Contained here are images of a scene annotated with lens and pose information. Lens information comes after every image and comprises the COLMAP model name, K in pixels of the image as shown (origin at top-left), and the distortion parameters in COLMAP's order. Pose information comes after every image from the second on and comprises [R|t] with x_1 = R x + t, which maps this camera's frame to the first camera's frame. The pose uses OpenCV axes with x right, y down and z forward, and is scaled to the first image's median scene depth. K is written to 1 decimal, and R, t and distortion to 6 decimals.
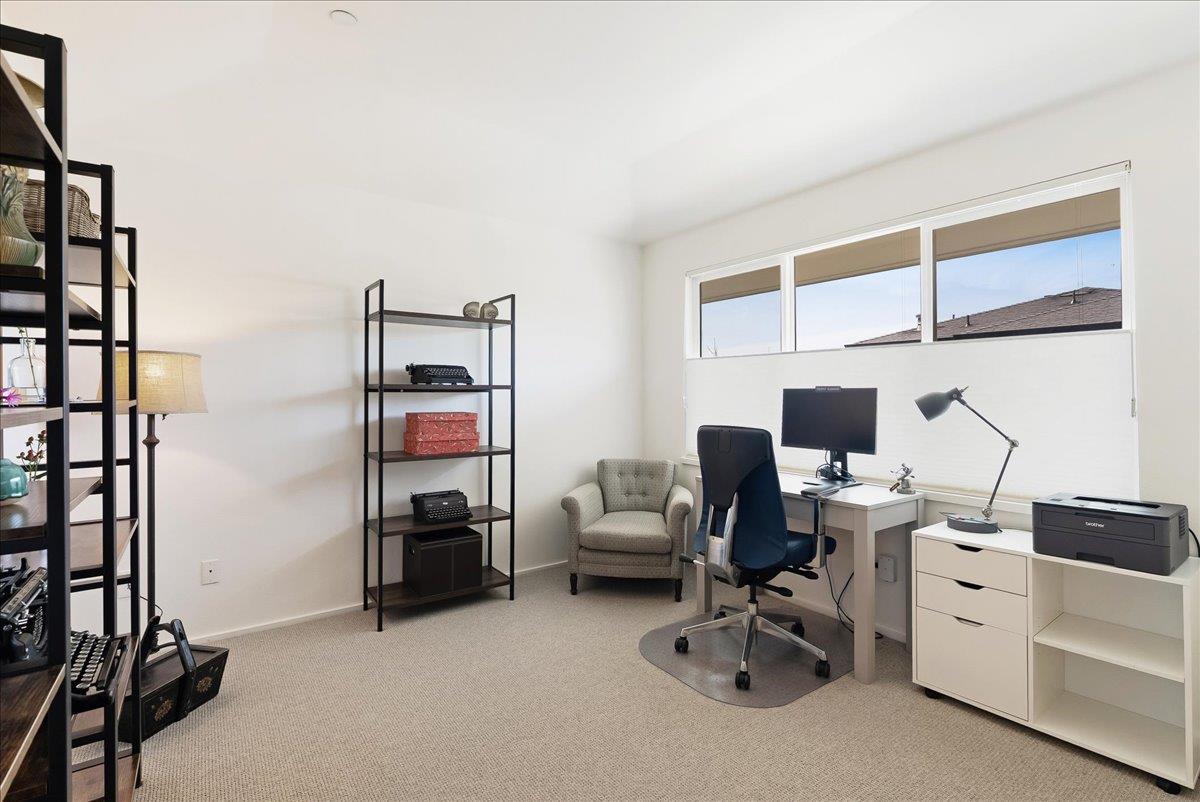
lens RADIAL K [[538.3, 0, 600.0], [0, 538.3, 401.0], [0, 0, 1]] dist [-0.001862, -0.000546]
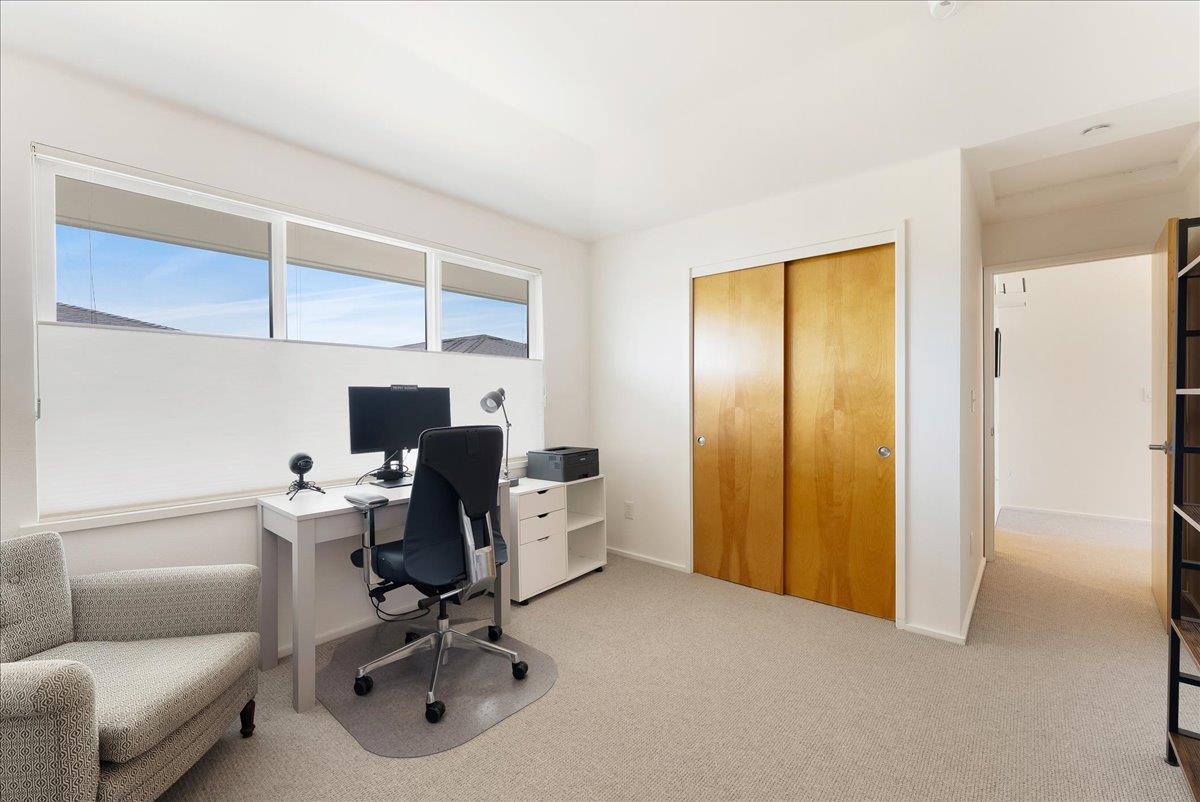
lens RADIAL K [[504.2, 0, 599.1], [0, 504.2, 396.2], [0, 0, 1]] dist [0.003764, 0.000259]
pose [[-0.229363, -0.002737, 0.973337, -0.587673], [0.012589, 0.999904, 0.005778, -0.008145], [-0.973259, 0.013579, -0.229307, 0.884837]]
